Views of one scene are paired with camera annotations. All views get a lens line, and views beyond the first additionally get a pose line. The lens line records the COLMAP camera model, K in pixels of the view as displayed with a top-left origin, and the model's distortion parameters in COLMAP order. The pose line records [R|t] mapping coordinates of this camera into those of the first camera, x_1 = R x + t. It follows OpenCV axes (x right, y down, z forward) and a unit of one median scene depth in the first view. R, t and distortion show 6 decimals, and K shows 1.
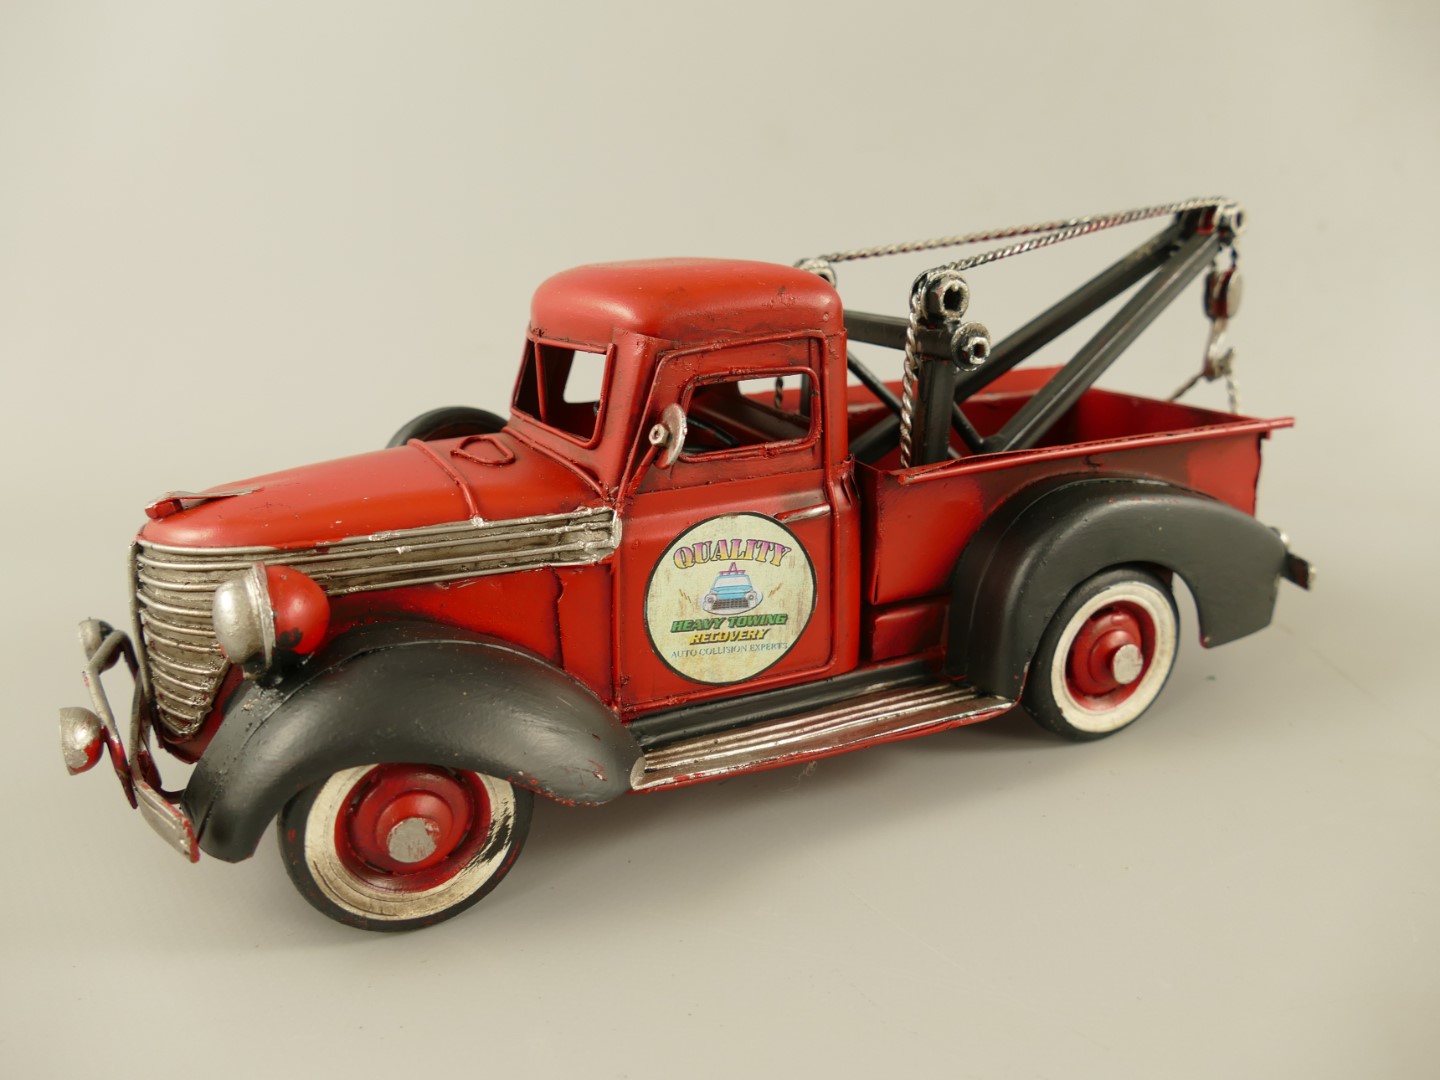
lens RADIAL K [[1141.7, 0, 720.0], [0, 1141.7, 540.0], [0, 0, 1]] dist [-0.029195, 0.001061]
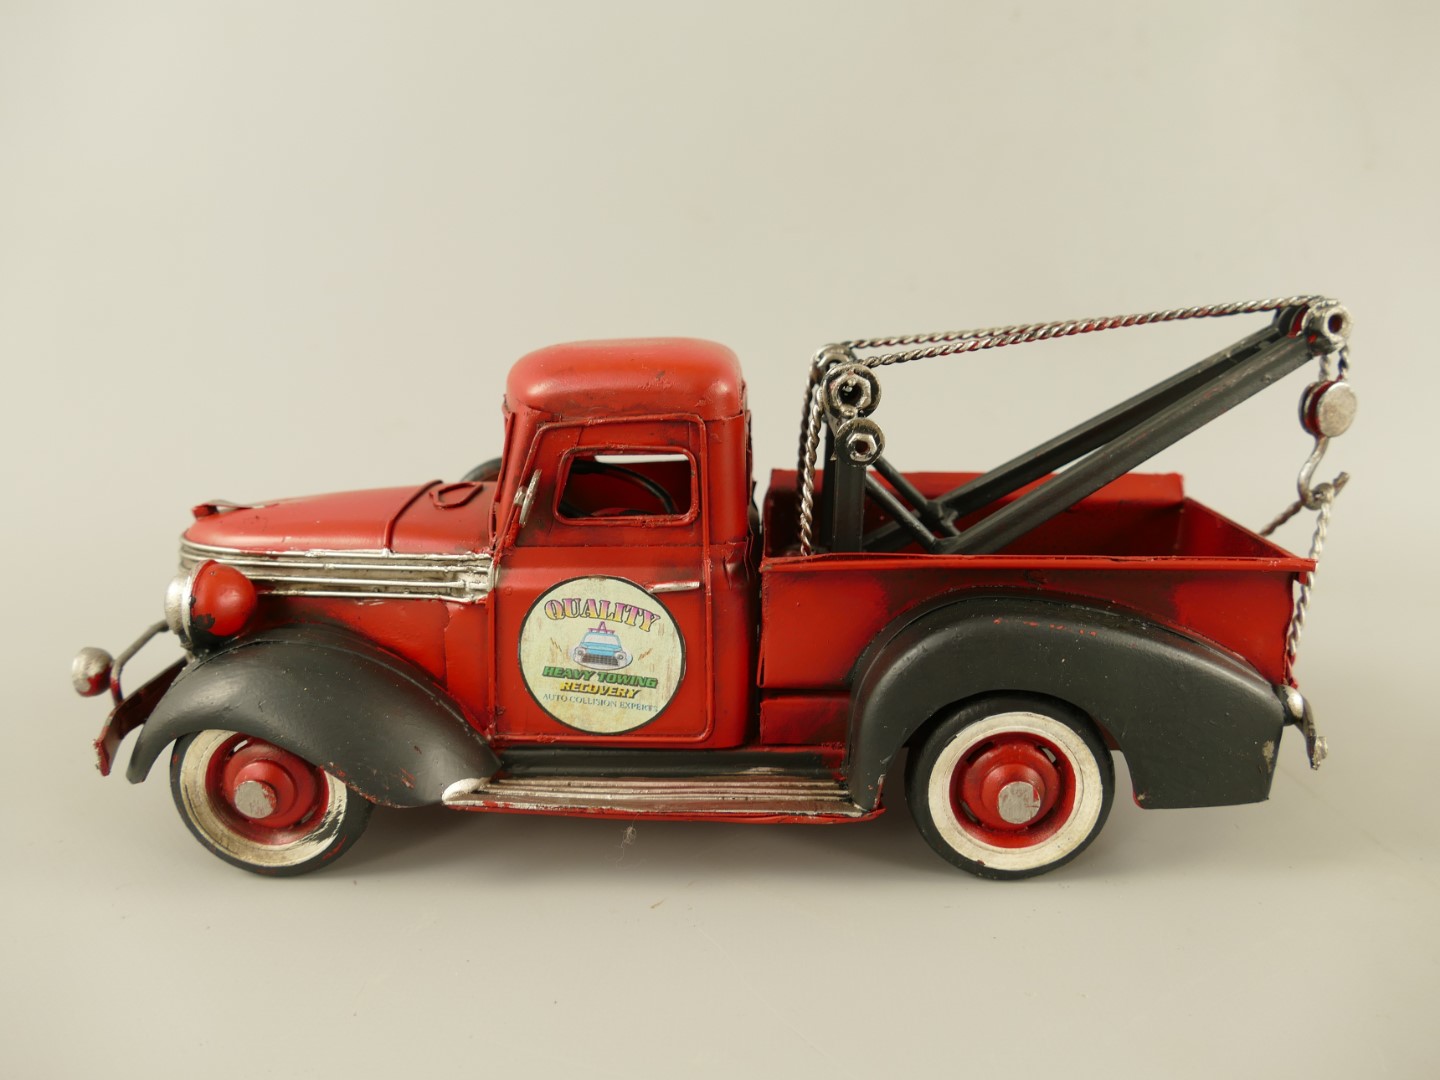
lens RADIAL K [[1141.7, 0, 720.0], [0, 1141.7, 540.0], [0, 0, 1]] dist [-0.029195, 0.001061]
pose [[0.897324, 0.124639, -0.423408, 0.552270], [-0.143333, 0.989596, -0.012456, -0.058506], [0.417450, 0.071865, 0.905854, 0.065276]]
